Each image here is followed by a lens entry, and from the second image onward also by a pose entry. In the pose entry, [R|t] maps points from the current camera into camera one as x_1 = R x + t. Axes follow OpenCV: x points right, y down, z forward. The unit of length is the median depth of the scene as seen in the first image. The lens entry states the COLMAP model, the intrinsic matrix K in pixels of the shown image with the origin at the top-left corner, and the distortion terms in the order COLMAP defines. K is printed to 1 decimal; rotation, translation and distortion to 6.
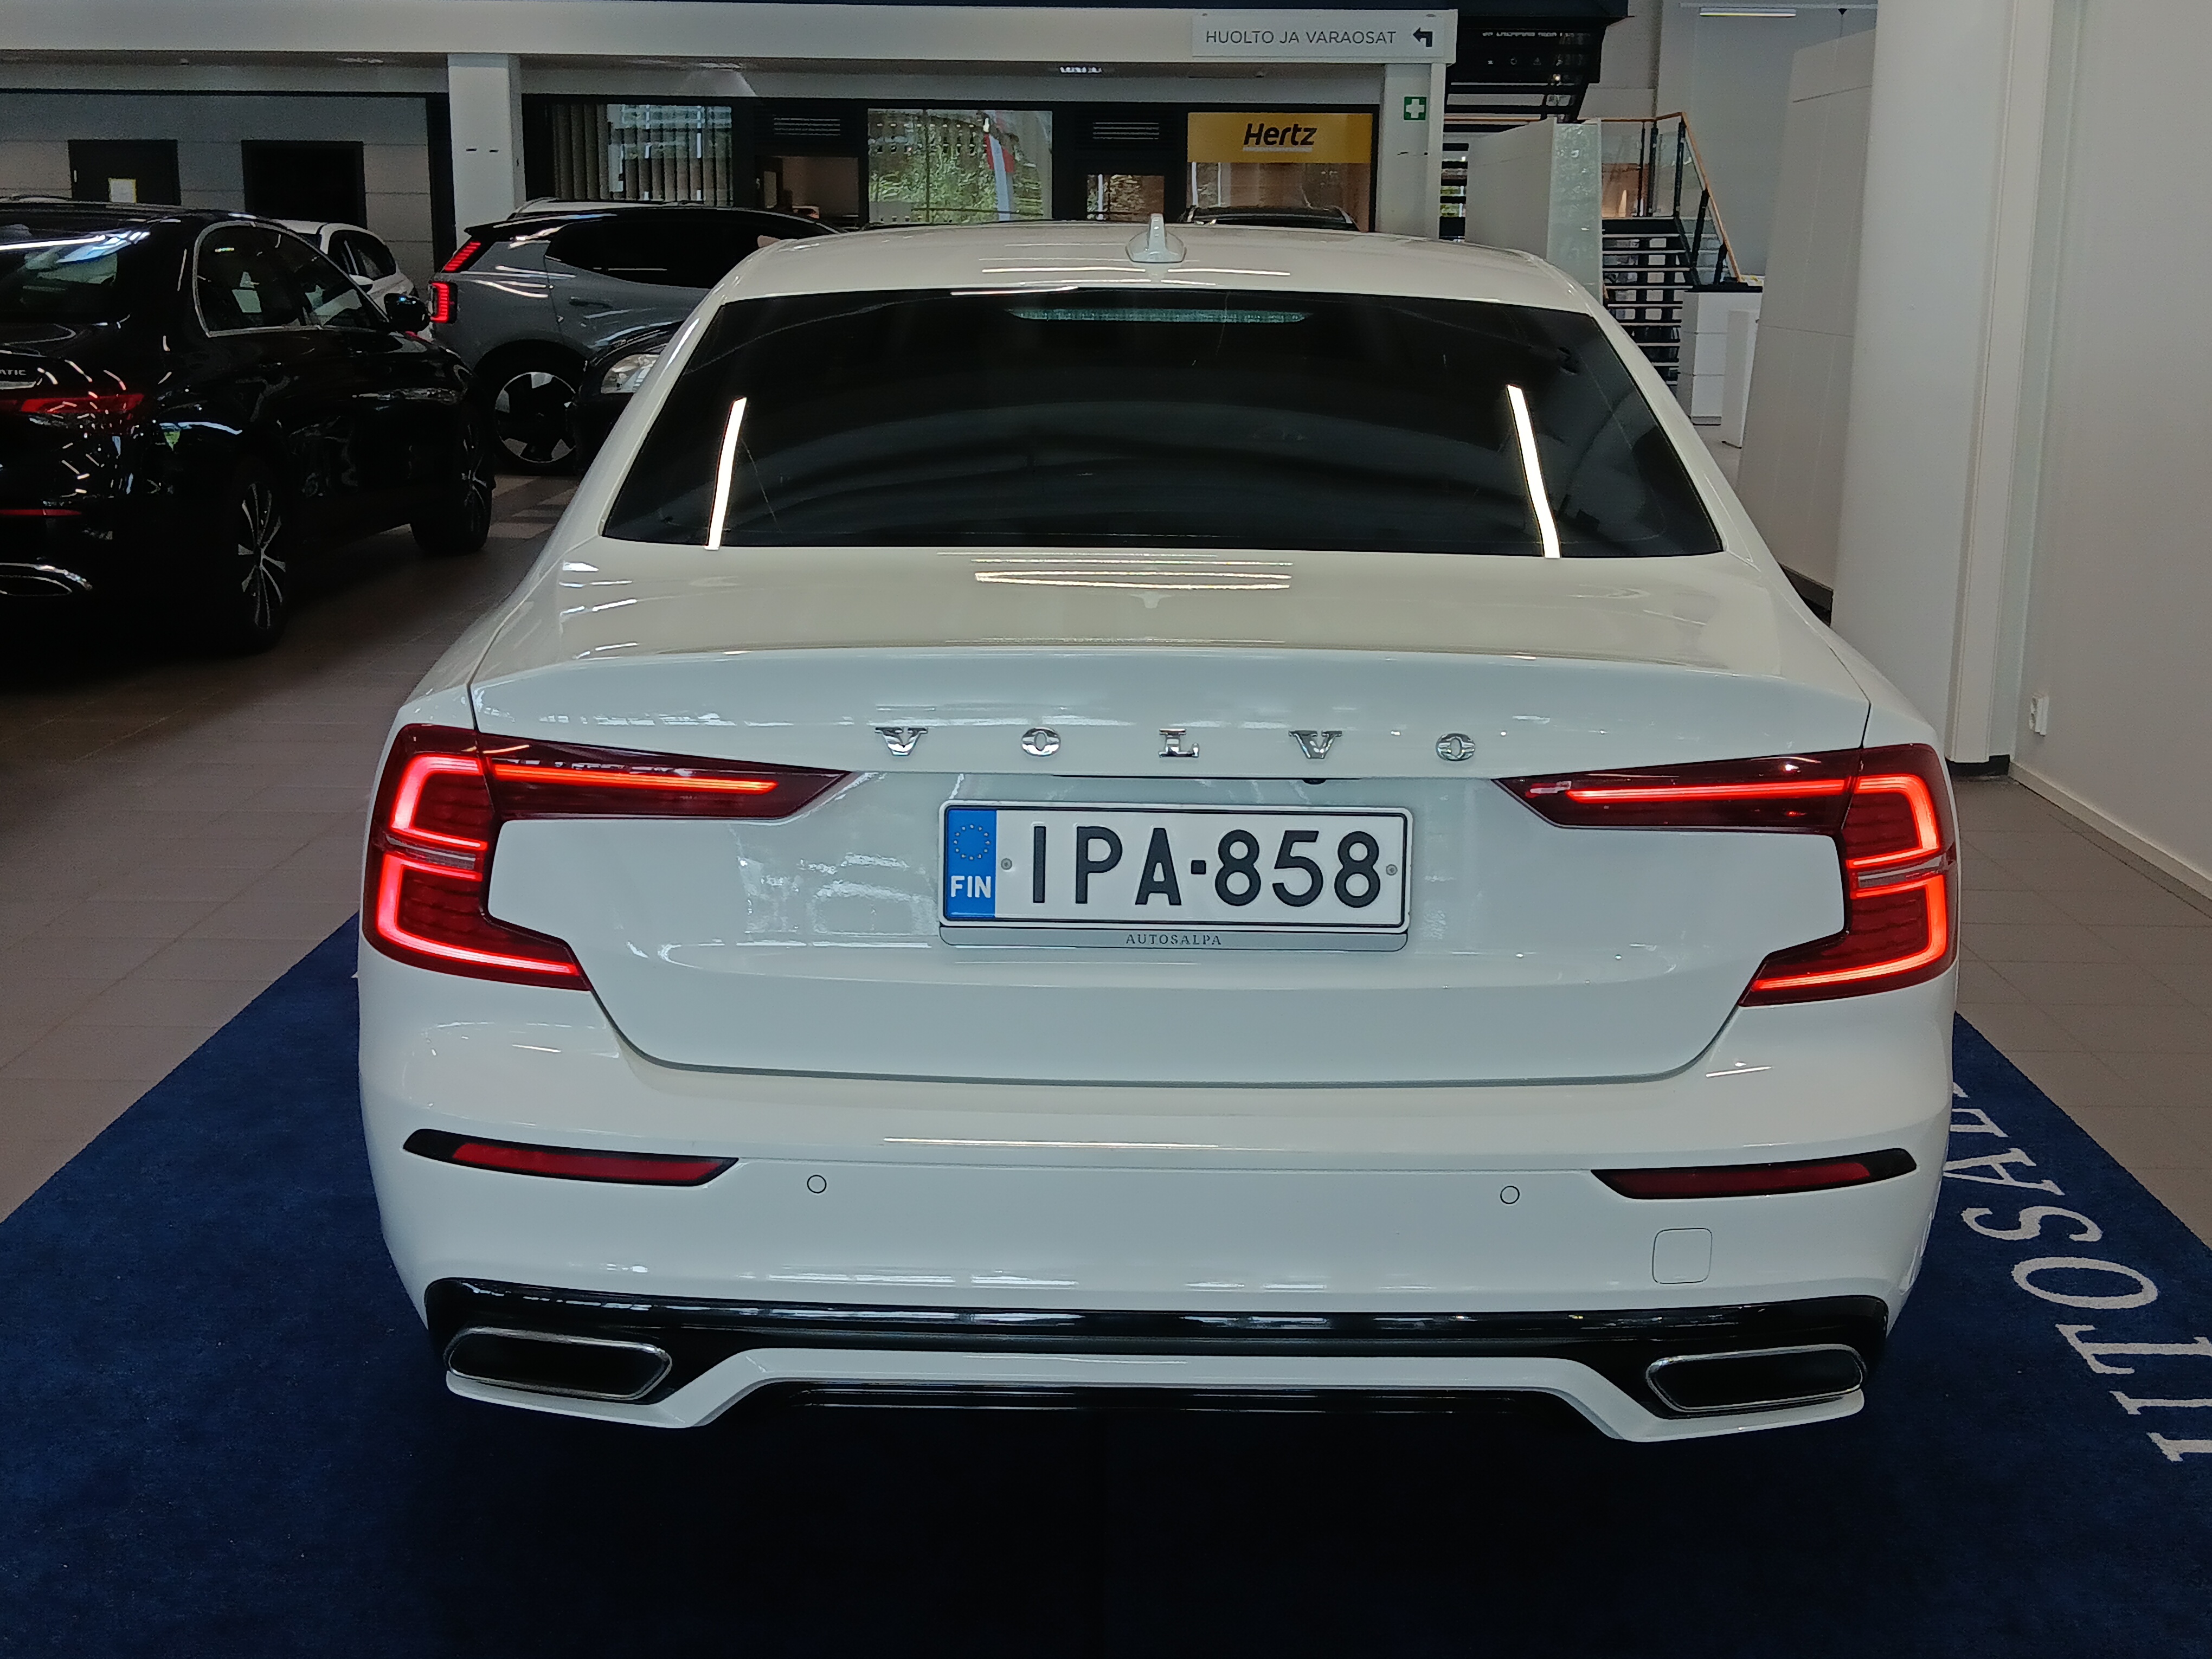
lens RADIAL K [[2639.7, 0, 1112.1], [0, 2639.7, 826.6], [0, 0, 1]] dist [0.033792, 0.000000]
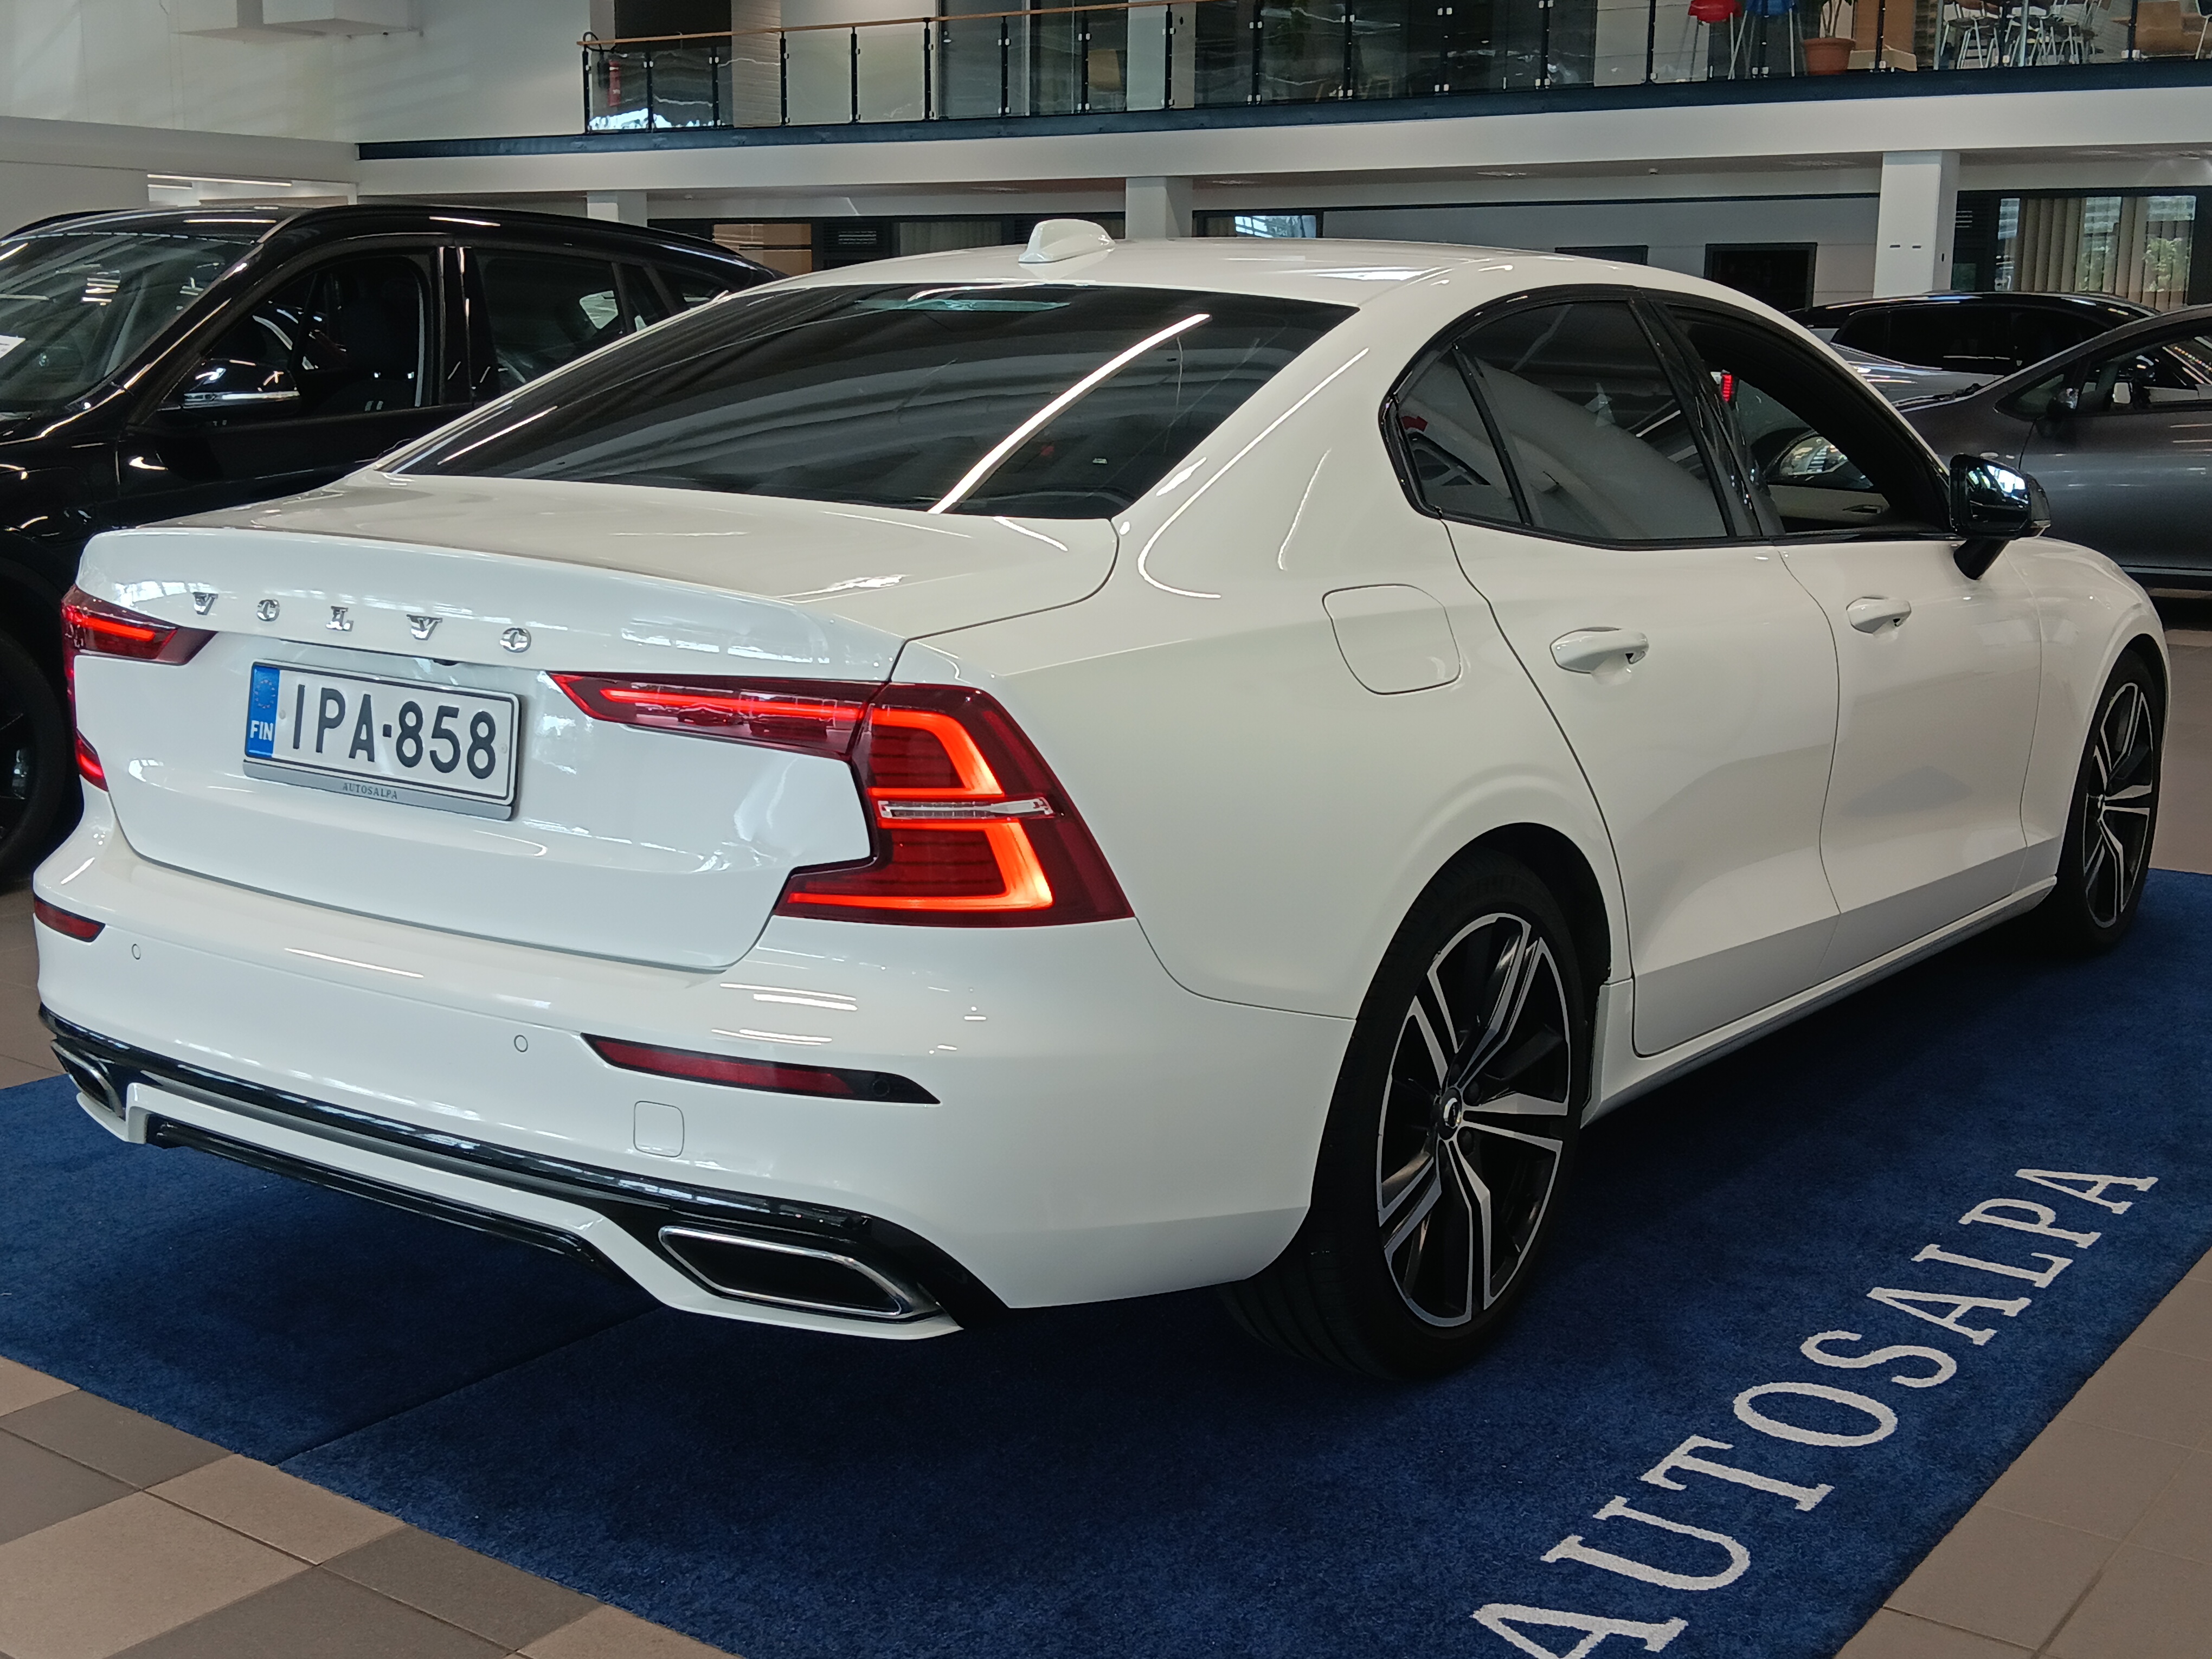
lens RADIAL K [[2639.7, 0, 1107.1], [0, 2639.7, 833.6], [0, 0, 1]] dist [0.033792, 0.000000]
pose [[0.817341, 0.106878, -0.566155, 0.967365], [-0.129054, 0.991637, 0.000889, 0.018224], [0.561515, 0.072338, 0.824298, 0.207854]]
